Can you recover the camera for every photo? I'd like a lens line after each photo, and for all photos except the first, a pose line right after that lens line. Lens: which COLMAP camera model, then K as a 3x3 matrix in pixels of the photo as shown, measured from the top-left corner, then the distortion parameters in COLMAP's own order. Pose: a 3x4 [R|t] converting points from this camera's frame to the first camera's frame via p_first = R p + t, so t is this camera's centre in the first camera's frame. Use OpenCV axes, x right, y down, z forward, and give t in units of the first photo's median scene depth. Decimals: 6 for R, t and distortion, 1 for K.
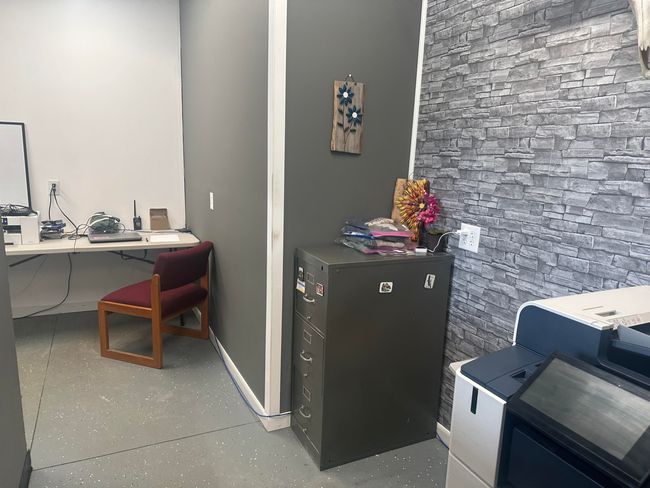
lens RADIAL K [[451.4, 0, 323.7], [0, 451.4, 250.4], [0, 0, 1]] dist [0.060237, -0.078307]
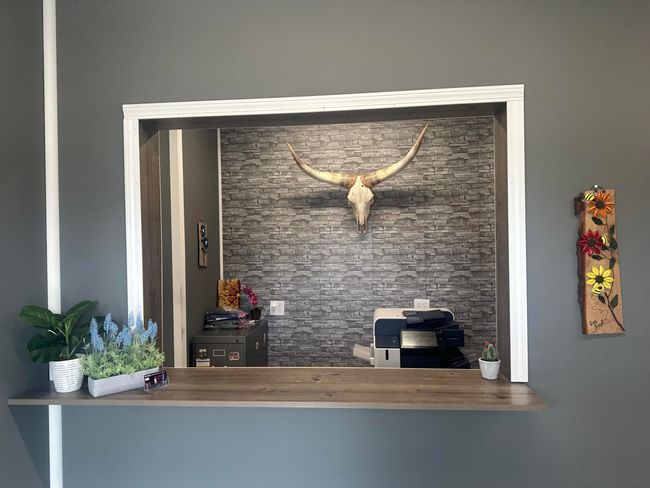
lens RADIAL K [[451.4, 0, 320.6], [0, 451.4, 244.8], [0, 0, 1]] dist [0.060237, -0.078307]
pose [[0.509263, -0.038283, 0.859759, -1.090152], [0.207427, 0.975019, -0.079450, -0.092029], [-0.835240, 0.218798, 0.504482, -0.098698]]
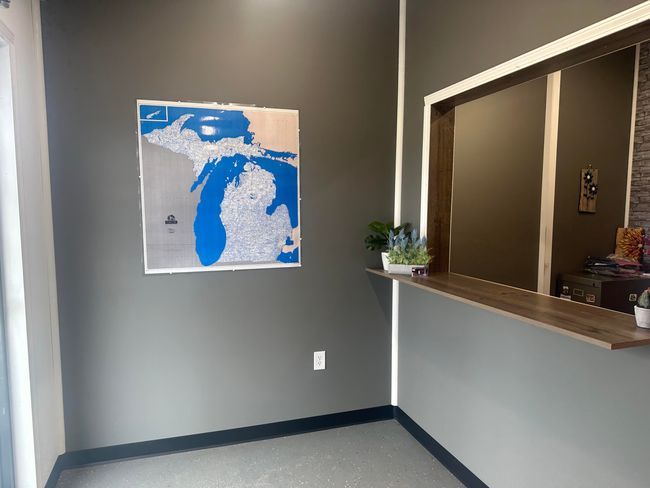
lens RADIAL K [[451.4, 0, 323.6], [0, 451.4, 245.6], [0, 0, 1]] dist [0.060237, -0.078307]
pose [[0.991703, -0.019425, -0.127075, -0.684547], [0.004203, 0.992889, -0.118971, 0.083631], [0.128483, 0.117450, 0.984732, -0.676218]]
